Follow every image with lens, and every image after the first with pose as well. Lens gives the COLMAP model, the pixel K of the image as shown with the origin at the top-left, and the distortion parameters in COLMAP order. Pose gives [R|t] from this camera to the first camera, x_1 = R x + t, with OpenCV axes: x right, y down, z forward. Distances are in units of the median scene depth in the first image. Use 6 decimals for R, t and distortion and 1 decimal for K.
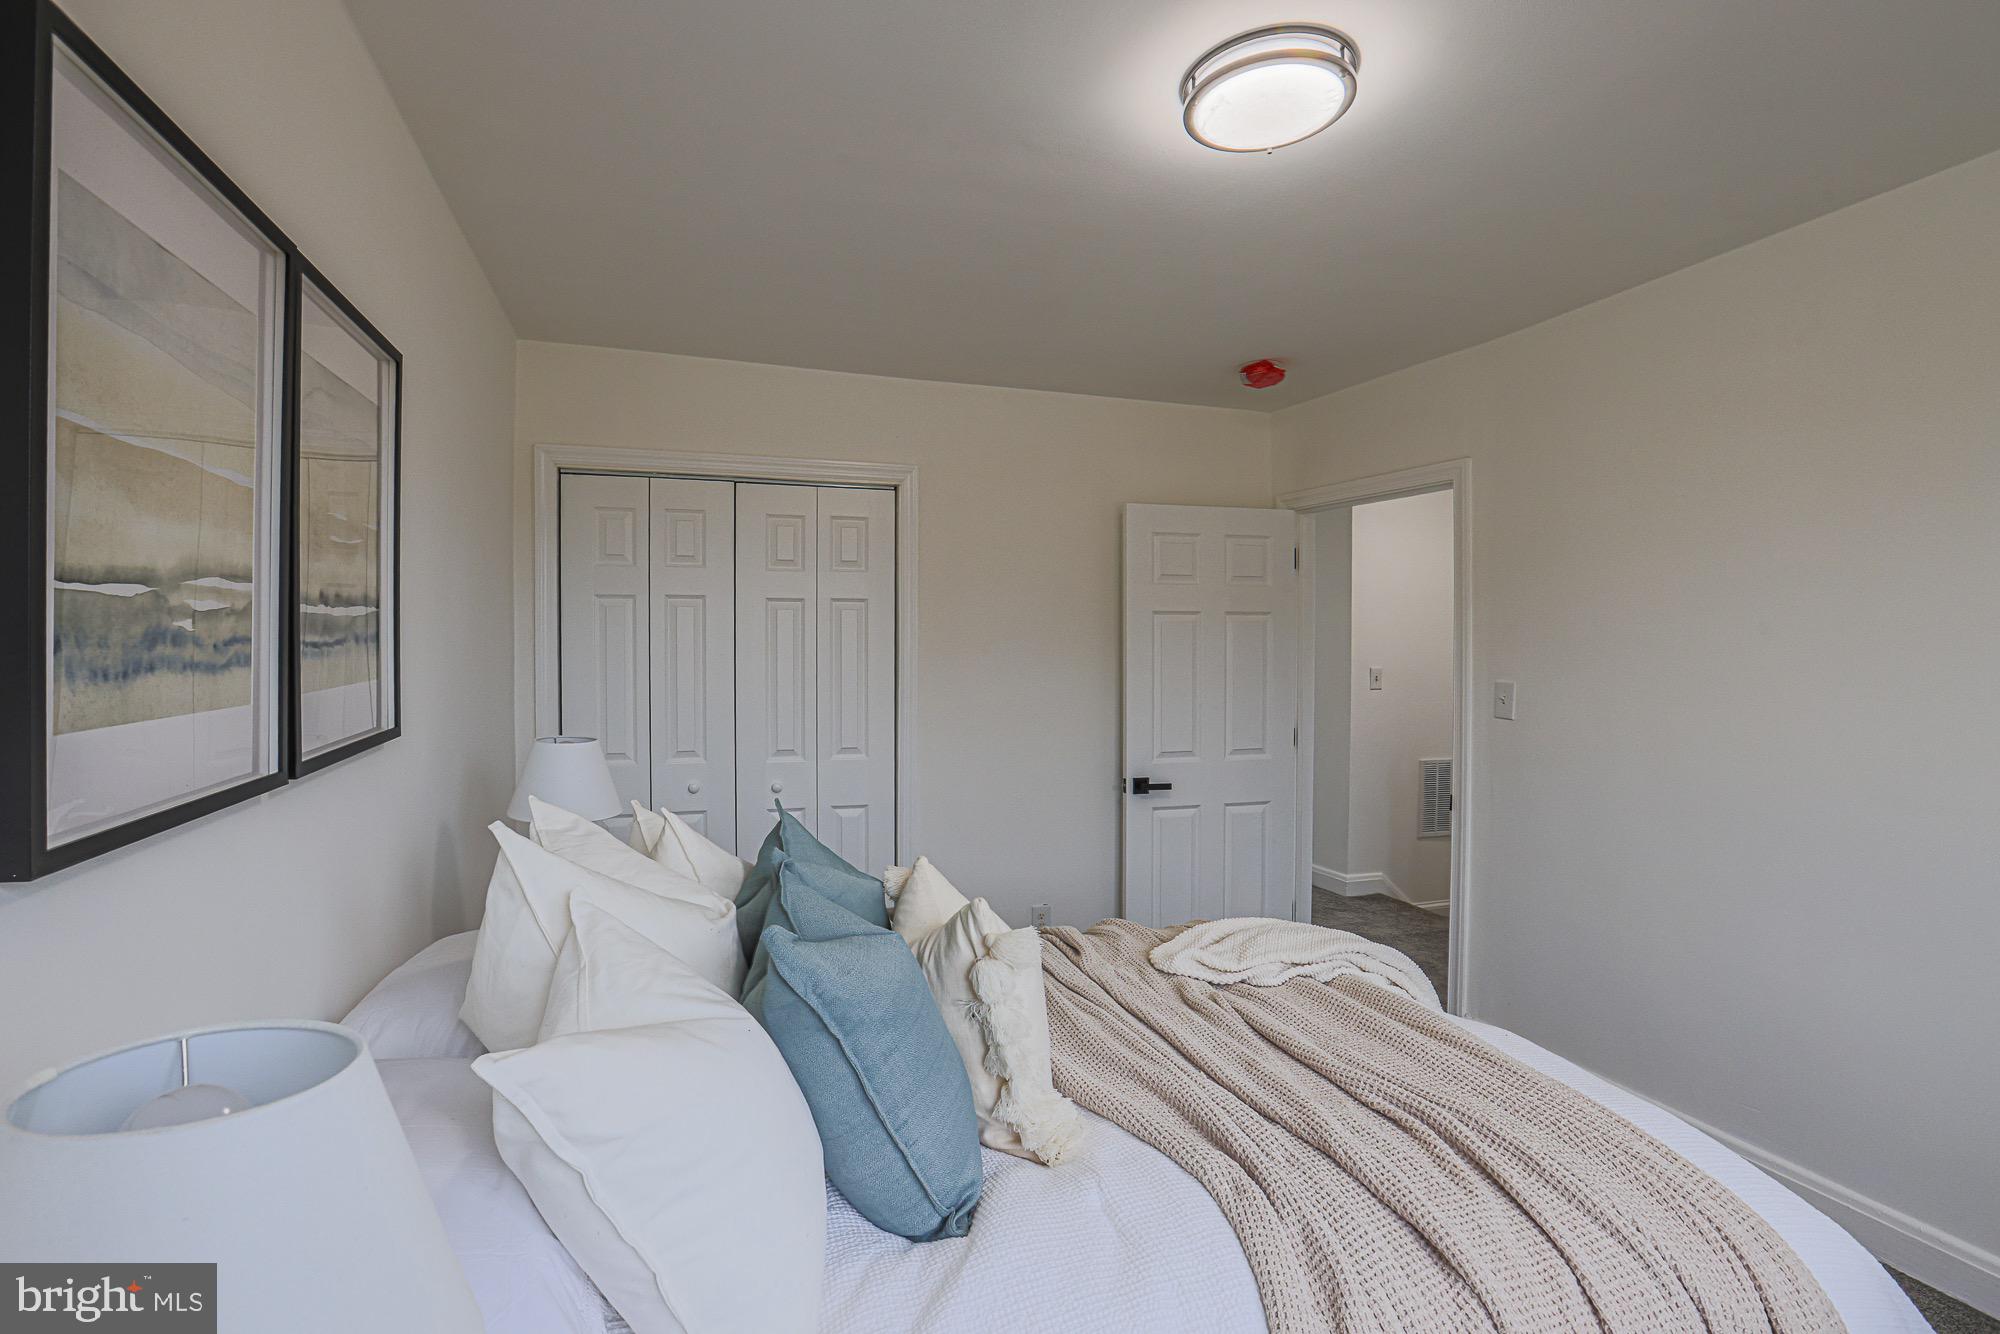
lens RADIAL K [[930.6, 0, 984.0], [0, 930.6, 657.9], [0, 0, 1]] dist [-0.044089, 0.015142]
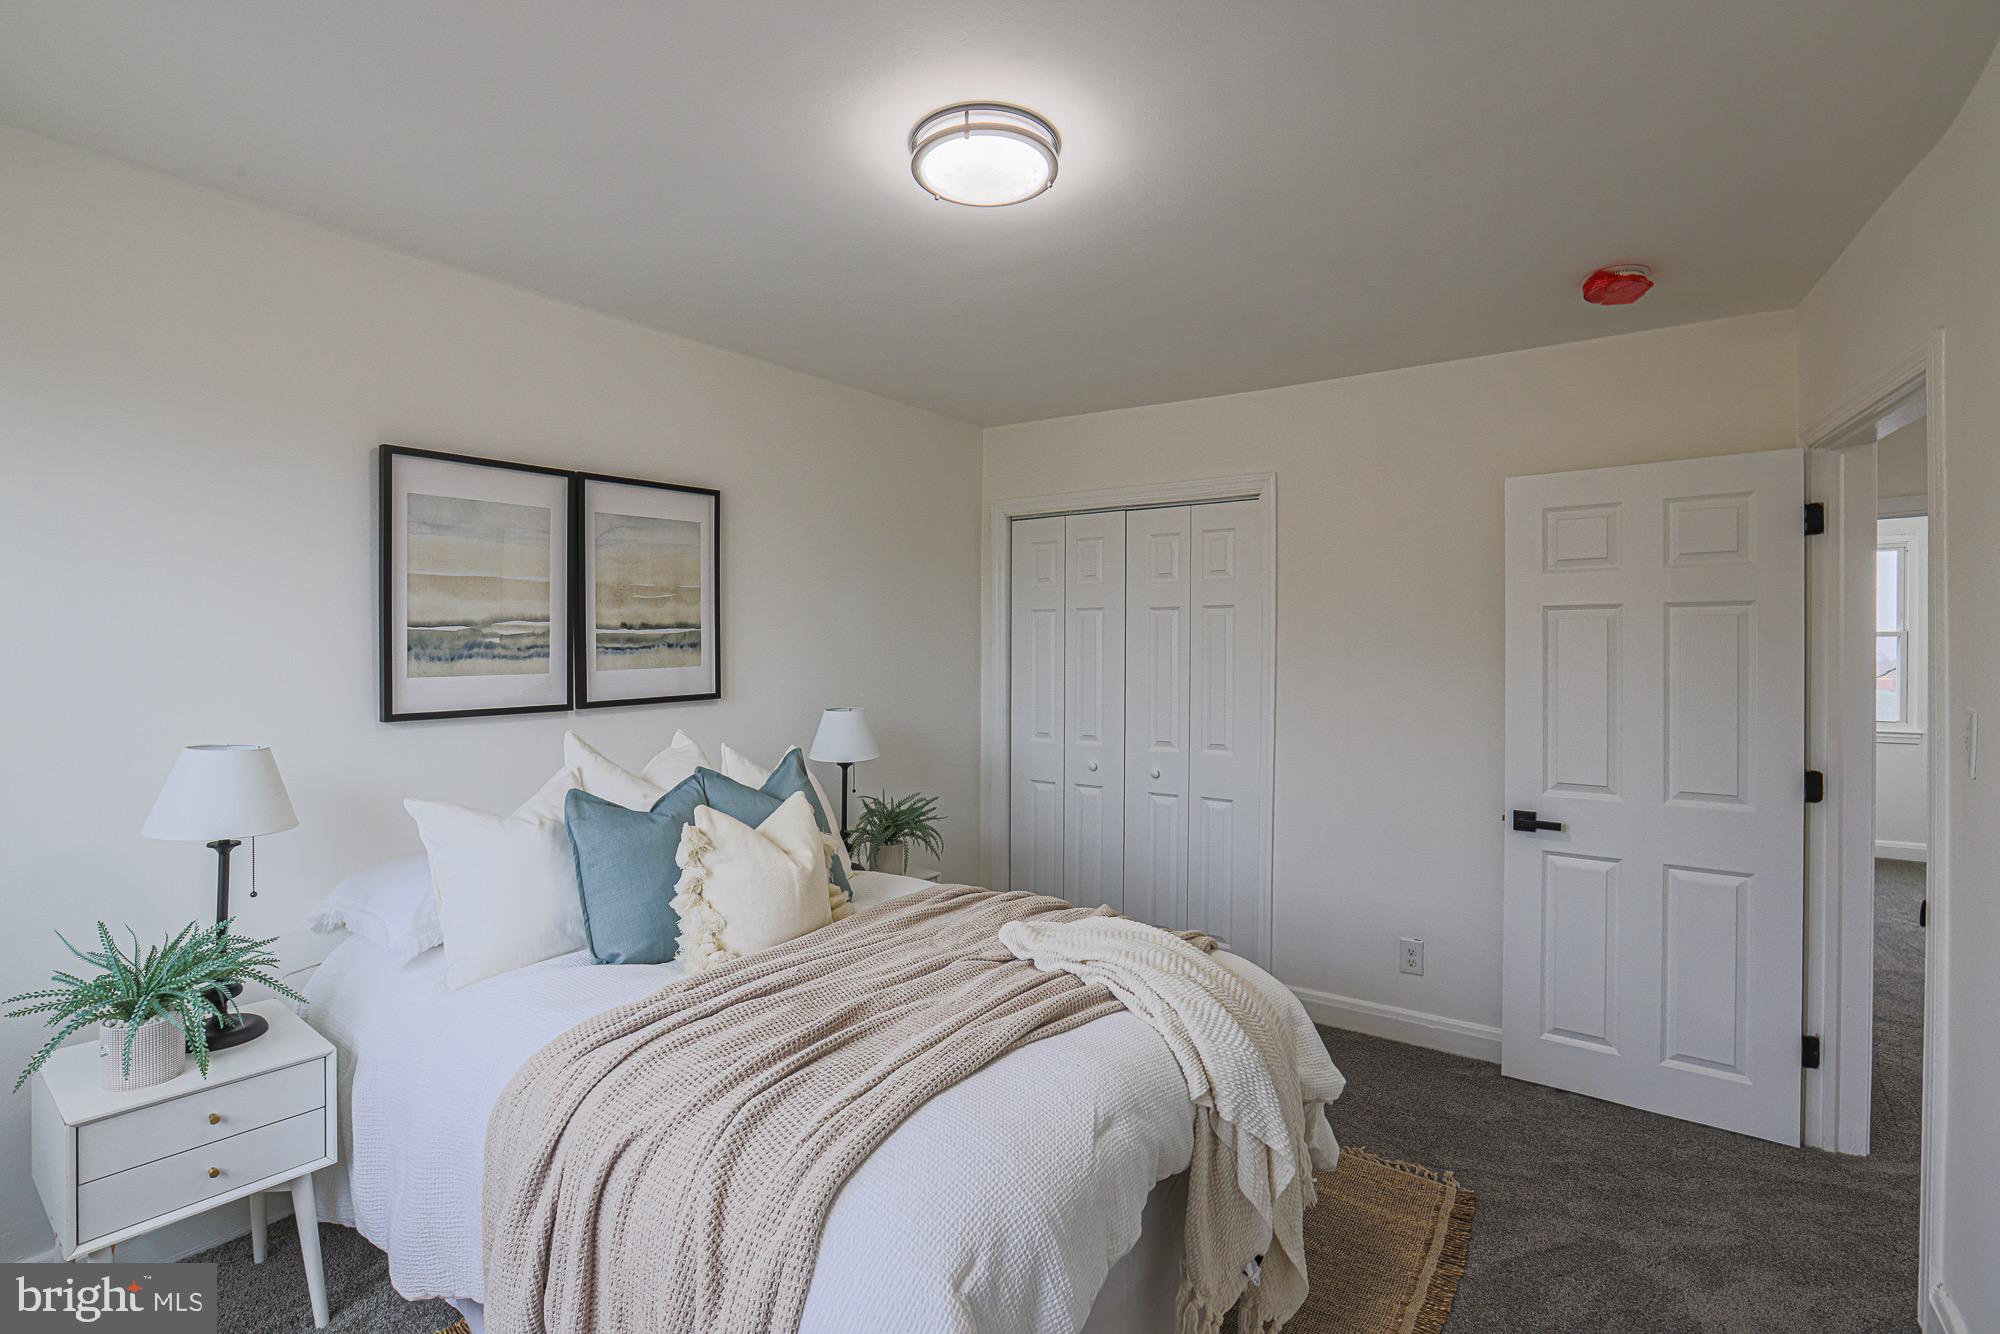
lens RADIAL K [[930.6, 0, 1003.5], [0, 930.6, 651.6], [0, 0, 1]] dist [-0.044089, 0.015142]
pose [[0.607647, 0.002214, -0.794204, 1.619688], [-0.010905, 0.999925, -0.005557, -0.004951], [0.794133, 0.012038, 0.607625, 0.443405]]
